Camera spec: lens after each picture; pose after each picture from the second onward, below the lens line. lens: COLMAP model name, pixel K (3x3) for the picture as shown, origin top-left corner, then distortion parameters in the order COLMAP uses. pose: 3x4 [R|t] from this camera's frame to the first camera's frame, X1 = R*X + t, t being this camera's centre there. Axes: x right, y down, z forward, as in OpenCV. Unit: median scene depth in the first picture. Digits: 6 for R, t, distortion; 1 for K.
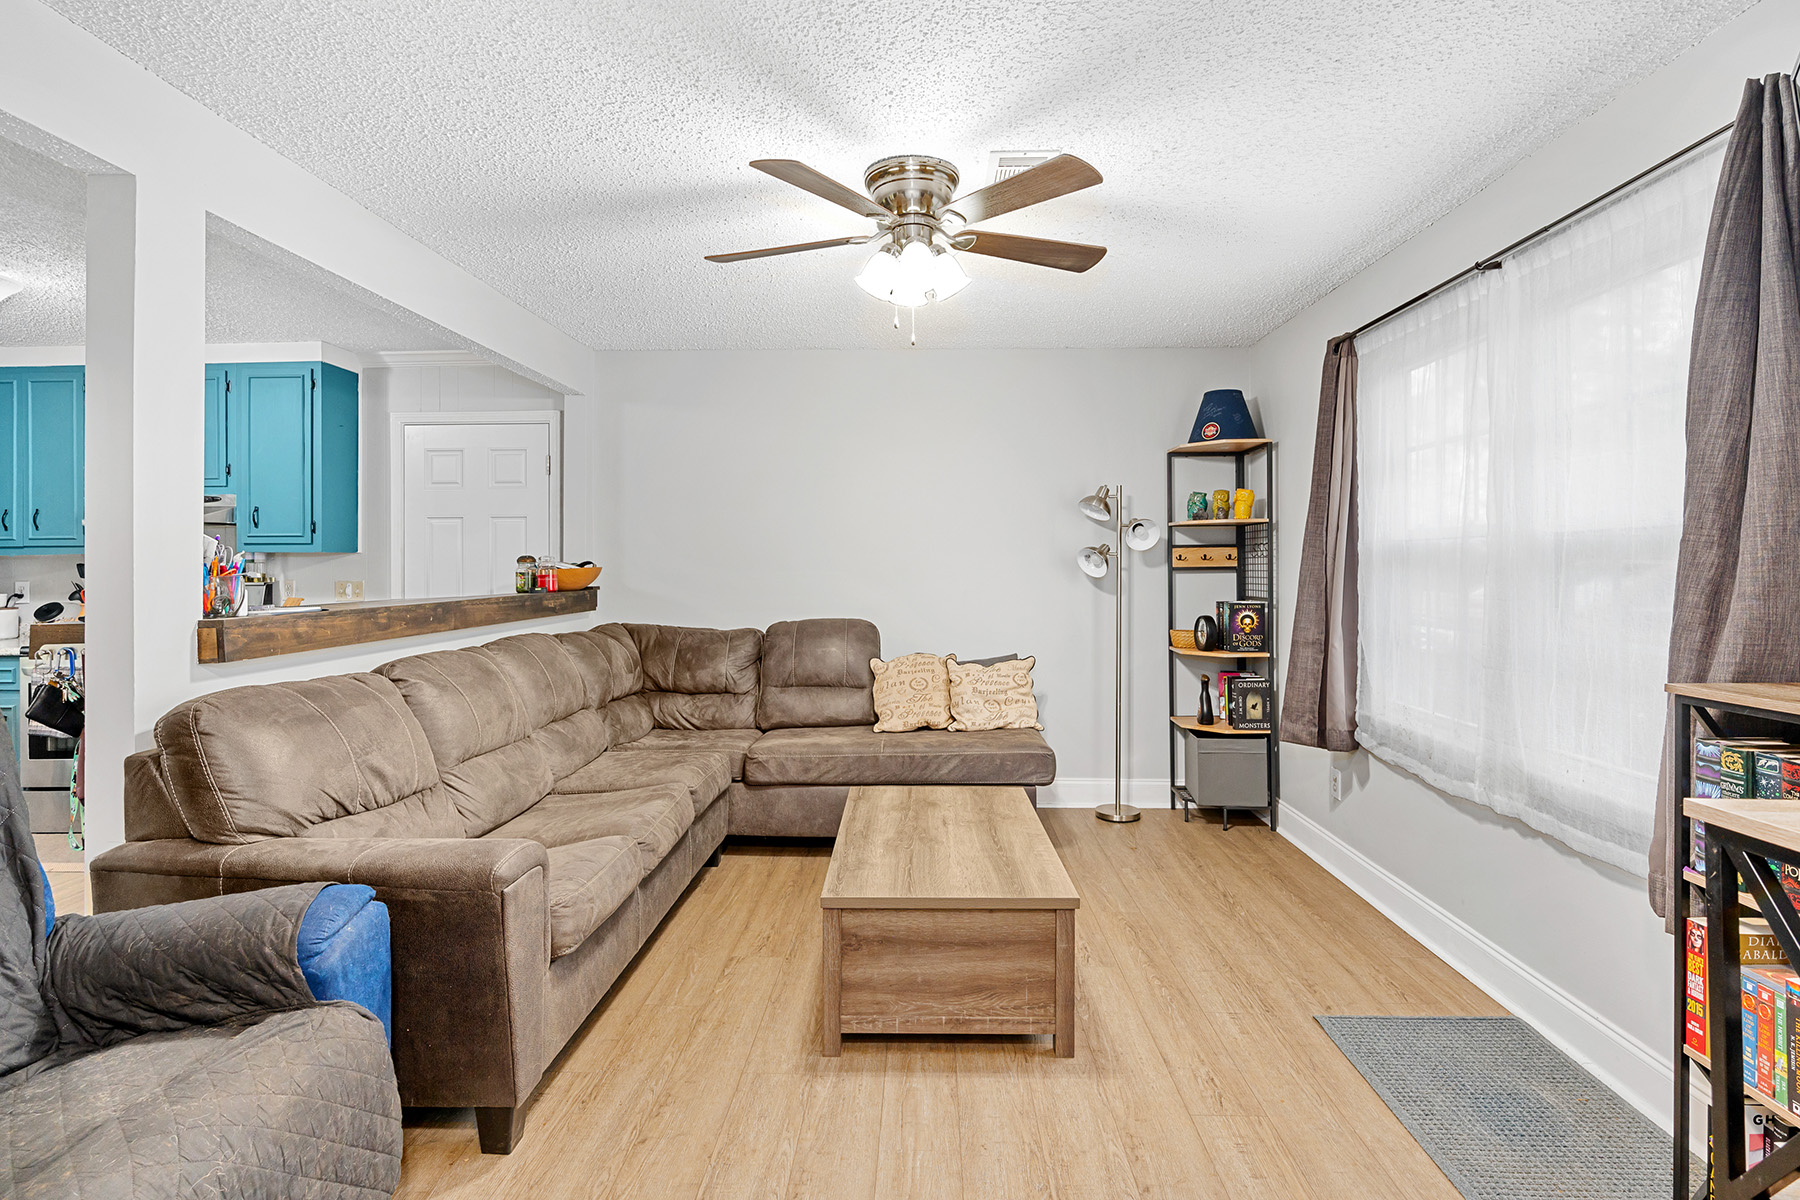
lens RADIAL K [[879.2, 0, 897.1], [0, 879.2, 558.6], [0, 0, 1]] dist [-0.006437, 0.001255]
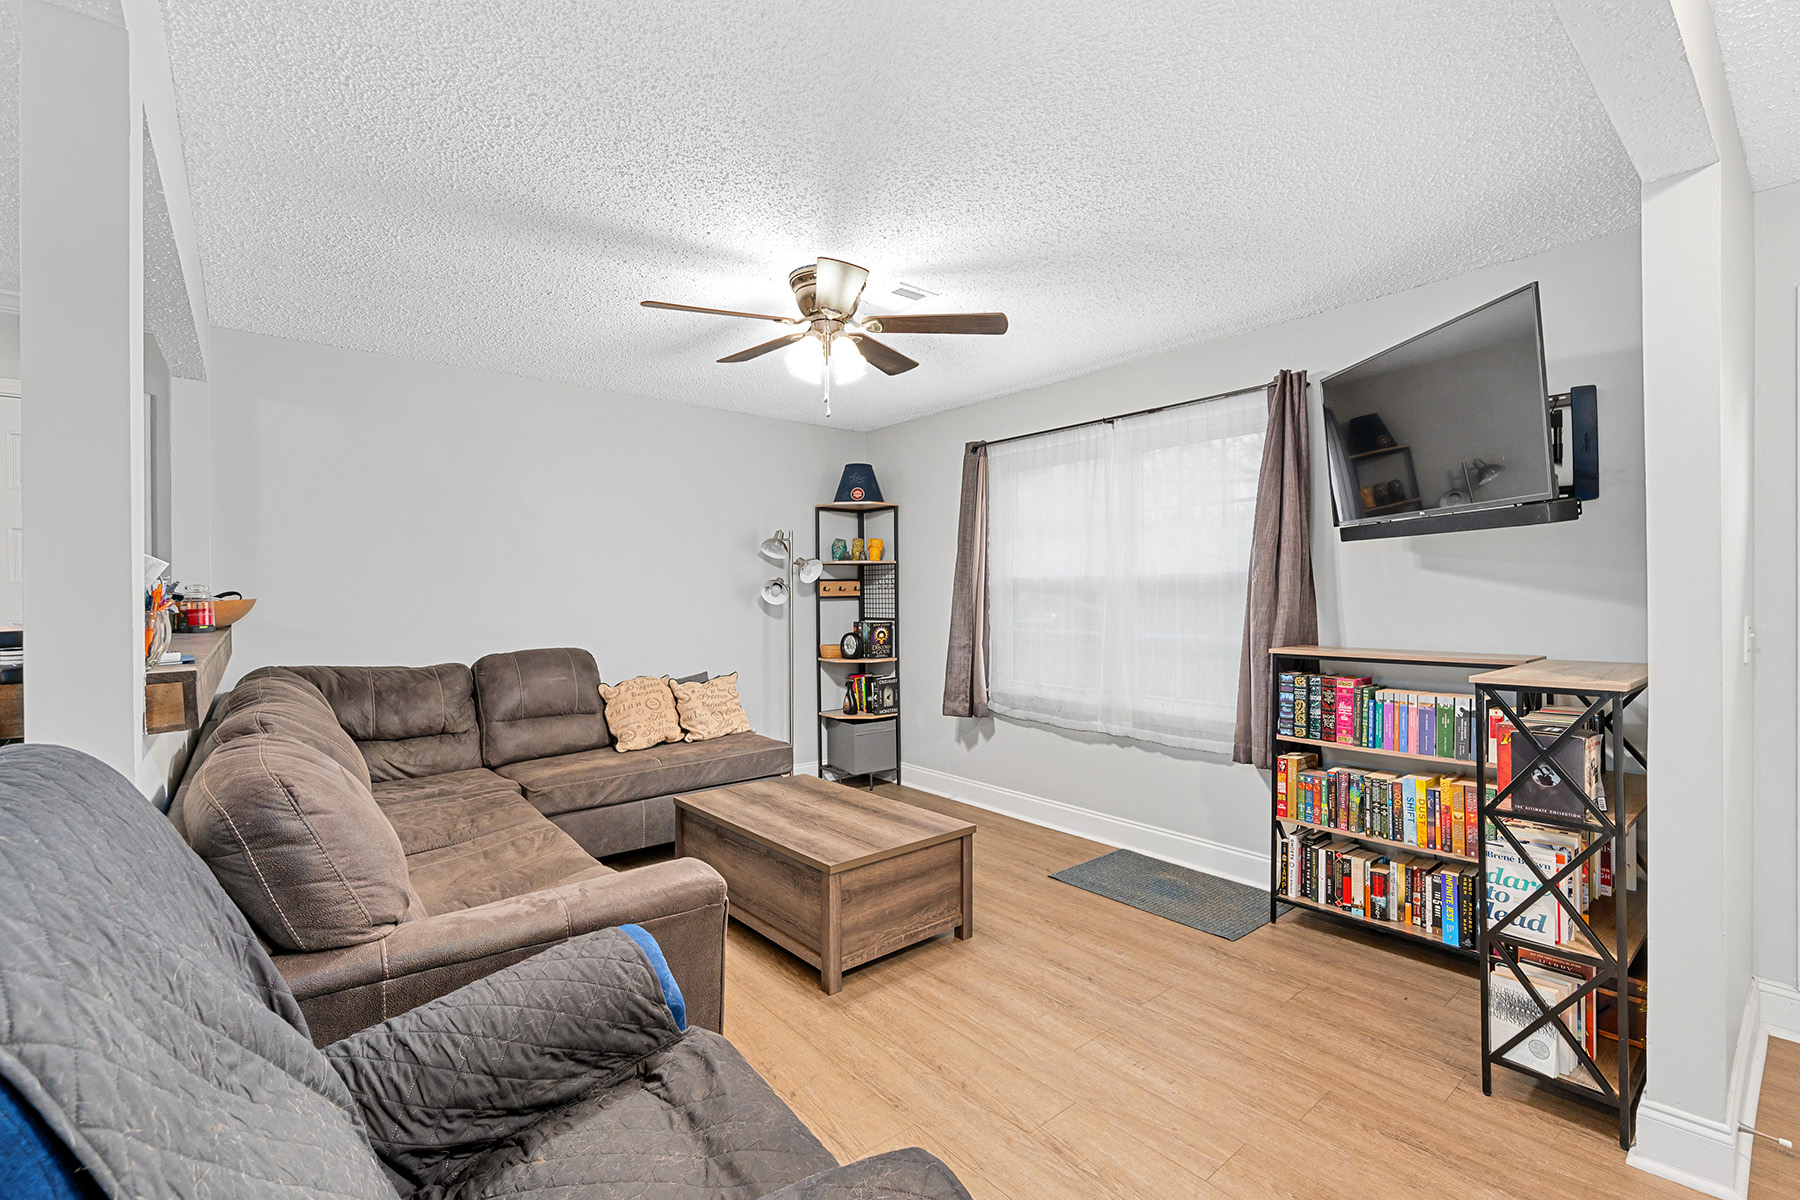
lens RADIAL K [[789.2, 0, 900.3], [0, 789.2, 593.5], [0, 0, 1]] dist [-0.005331, -0.000831]
pose [[0.746950, -0.000974, 0.664880, -0.479849], [-0.002321, 0.999989, 0.004072, 0.000576], [-0.664877, -0.004585, 0.746939, 0.074618]]
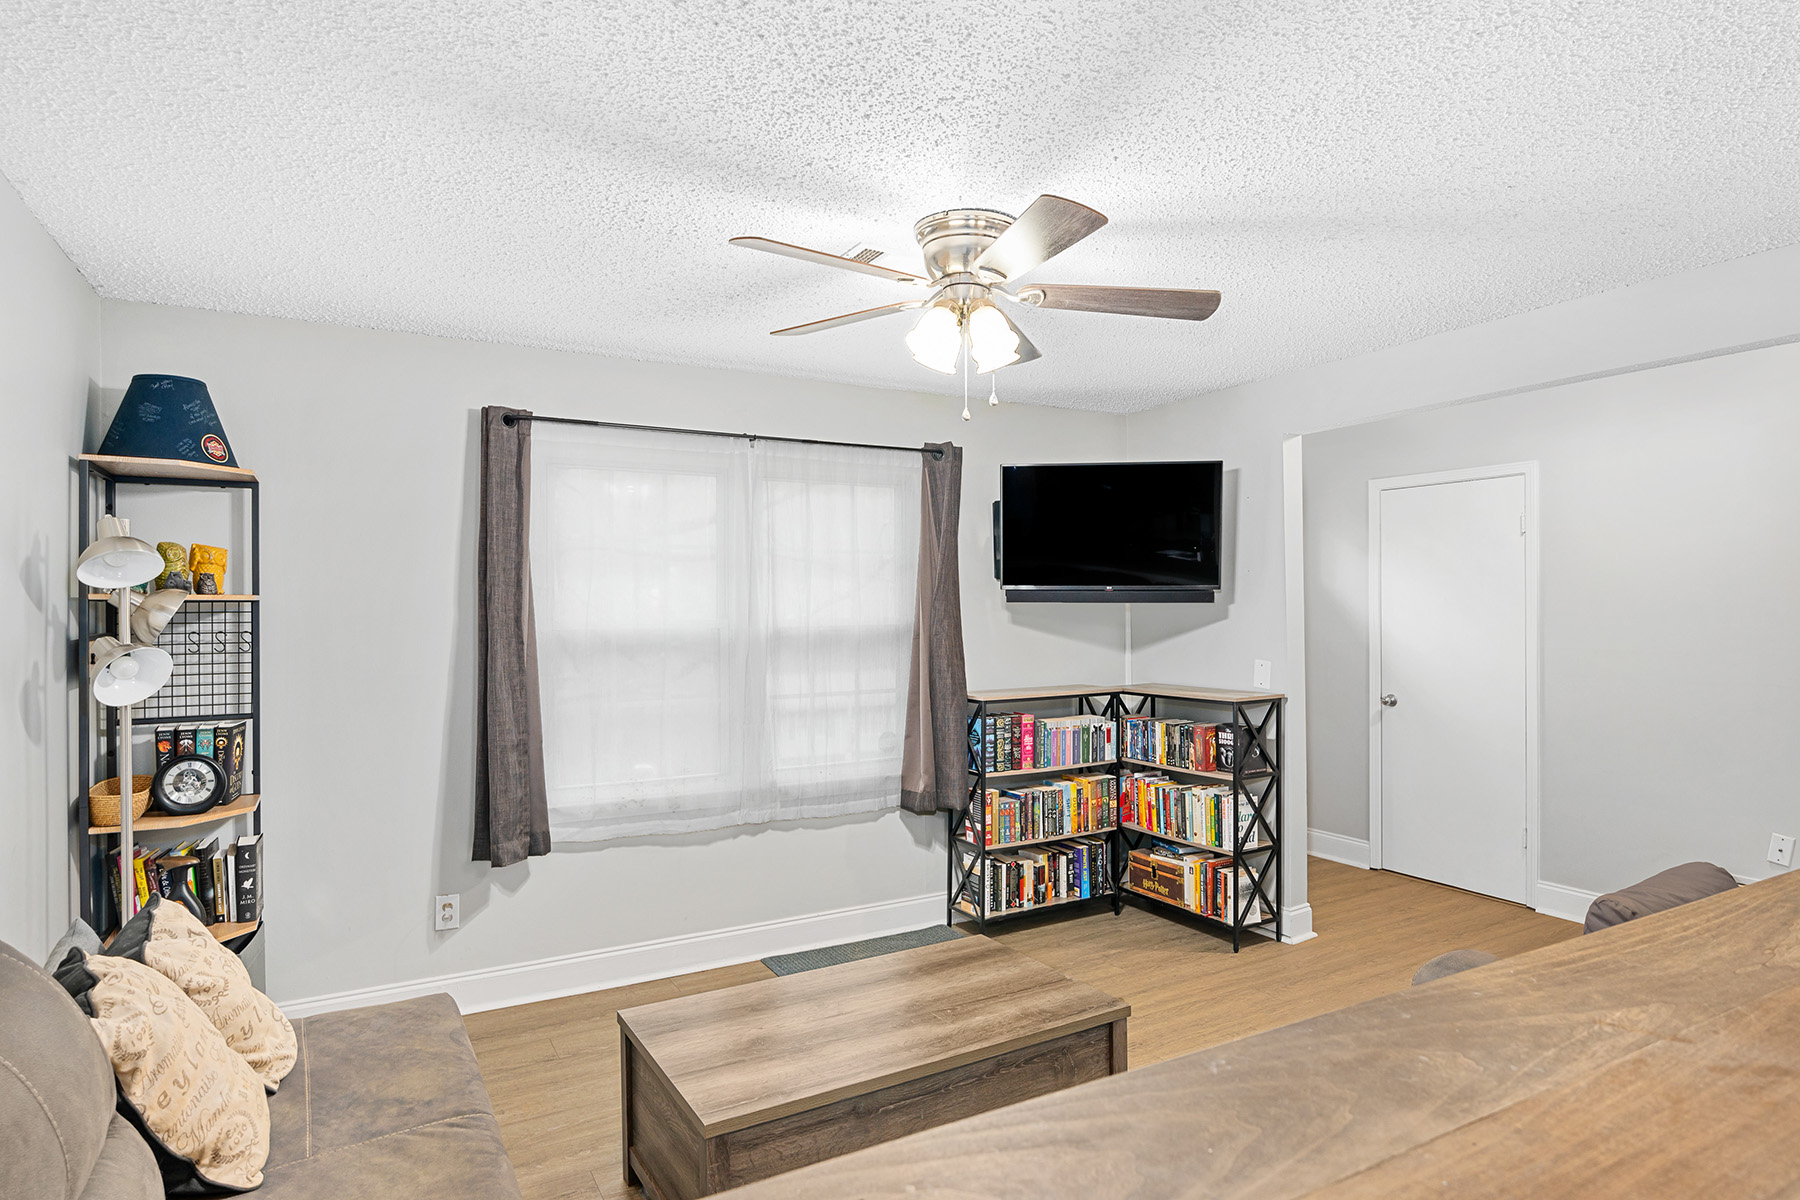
lens RADIAL K [[1007.6, 0, 908.8], [0, 1007.6, 599.1], [0, 0, 1]] dist [-0.011004, 0.003198]
pose [[-0.528245, 0.012294, 0.849003, -0.596959], [0.000382, 0.999899, -0.014242, -0.037633], [-0.849092, -0.007199, -0.528196, 1.172296]]
